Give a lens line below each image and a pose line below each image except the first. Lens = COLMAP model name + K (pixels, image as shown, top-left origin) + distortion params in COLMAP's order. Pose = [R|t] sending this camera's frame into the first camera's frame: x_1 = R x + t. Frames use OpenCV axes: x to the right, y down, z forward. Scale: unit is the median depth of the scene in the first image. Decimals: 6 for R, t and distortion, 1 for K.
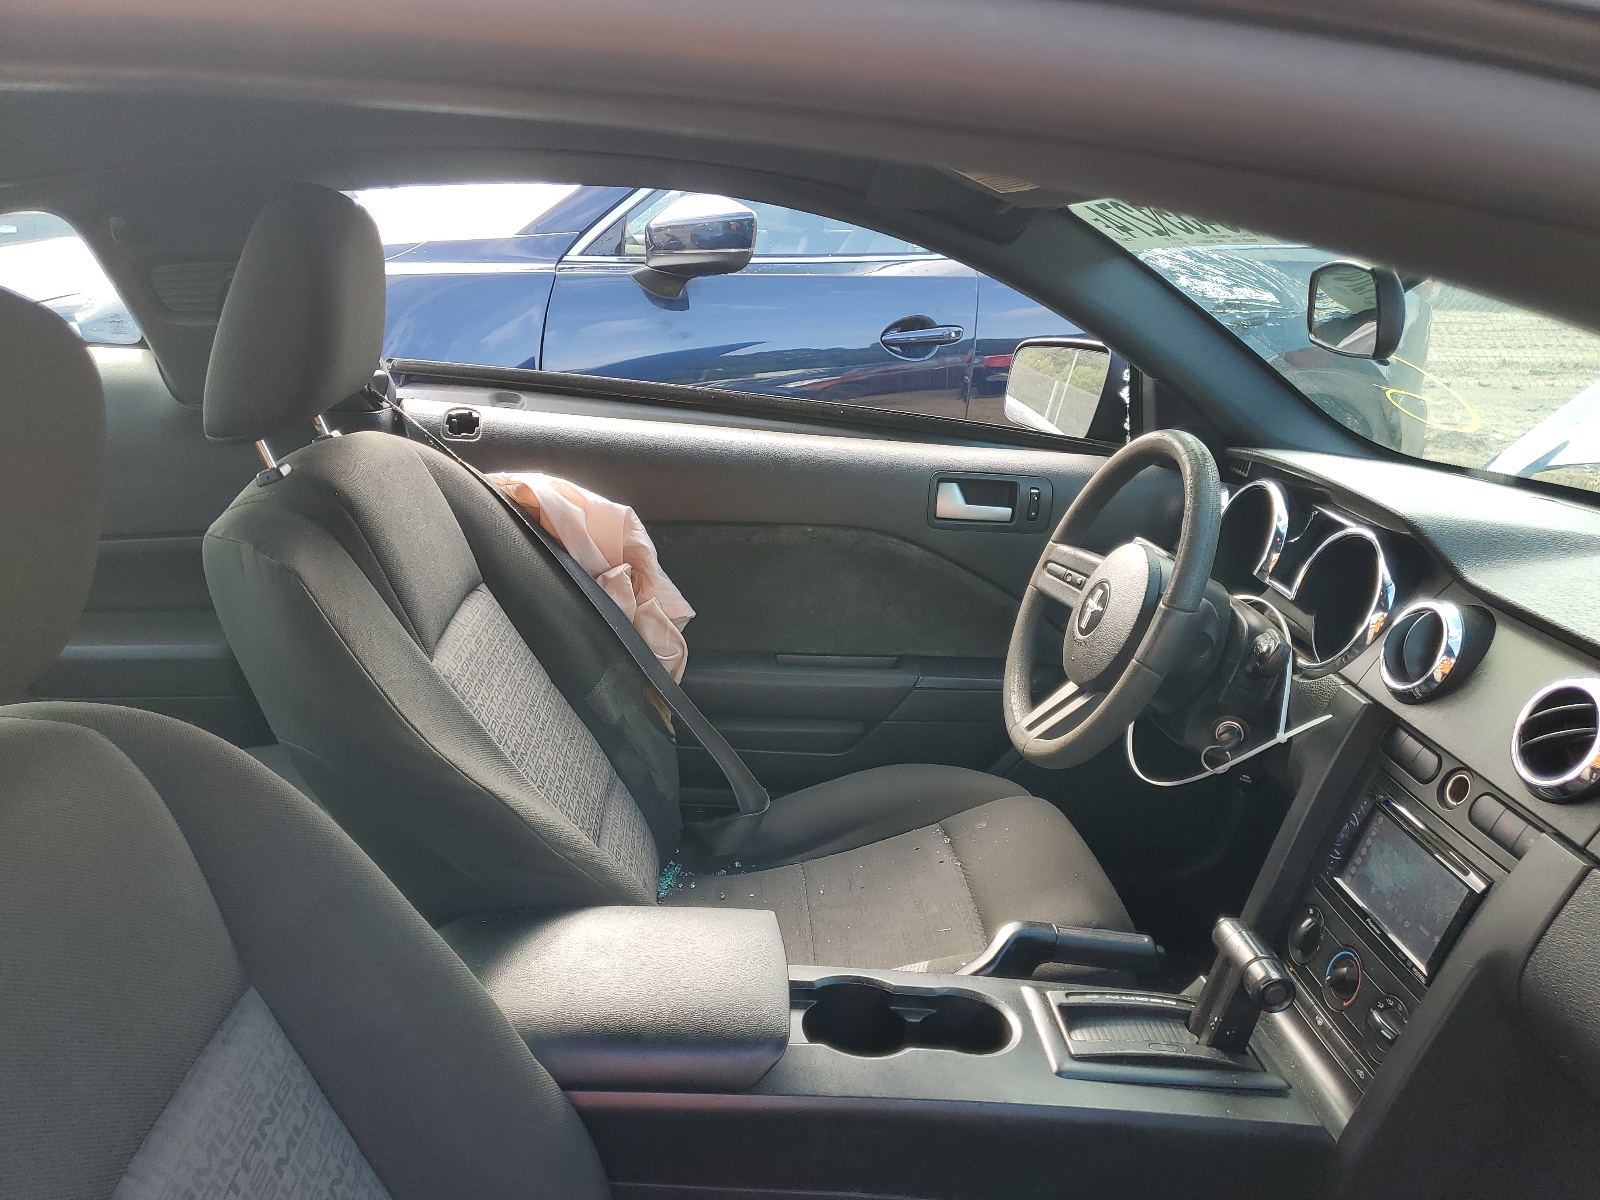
lens RADIAL K [[1153.4, 0, 800.0], [0, 1153.4, 600.0], [0, 0, 1]] dist [-0.024773, -0.007354]
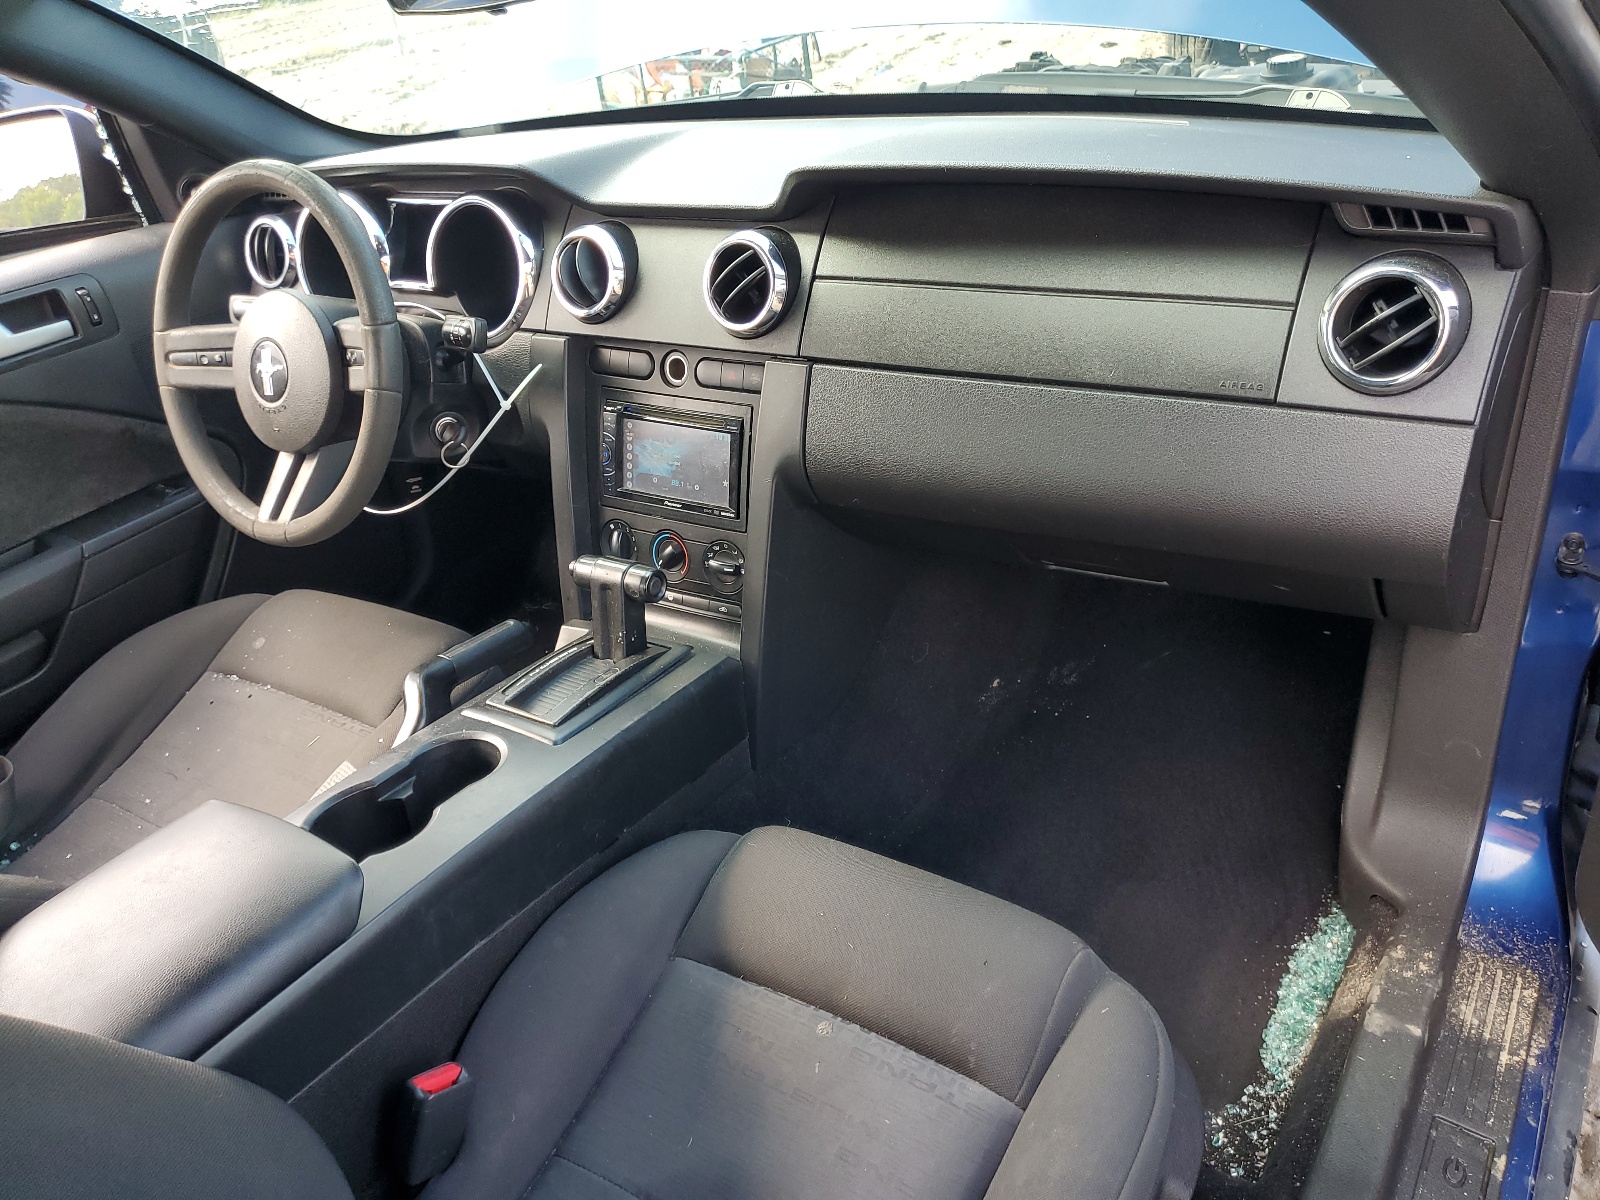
lens RADIAL K [[1153.4, 0, 800.0], [0, 1153.4, 600.0], [0, 0, 1]] dist [-0.024773, -0.007354]
pose [[0.618563, -0.513811, 0.594456, -0.158969], [0.368379, 0.857899, 0.358198, -0.009774], [-0.694029, -0.002583, 0.719942, 0.034433]]
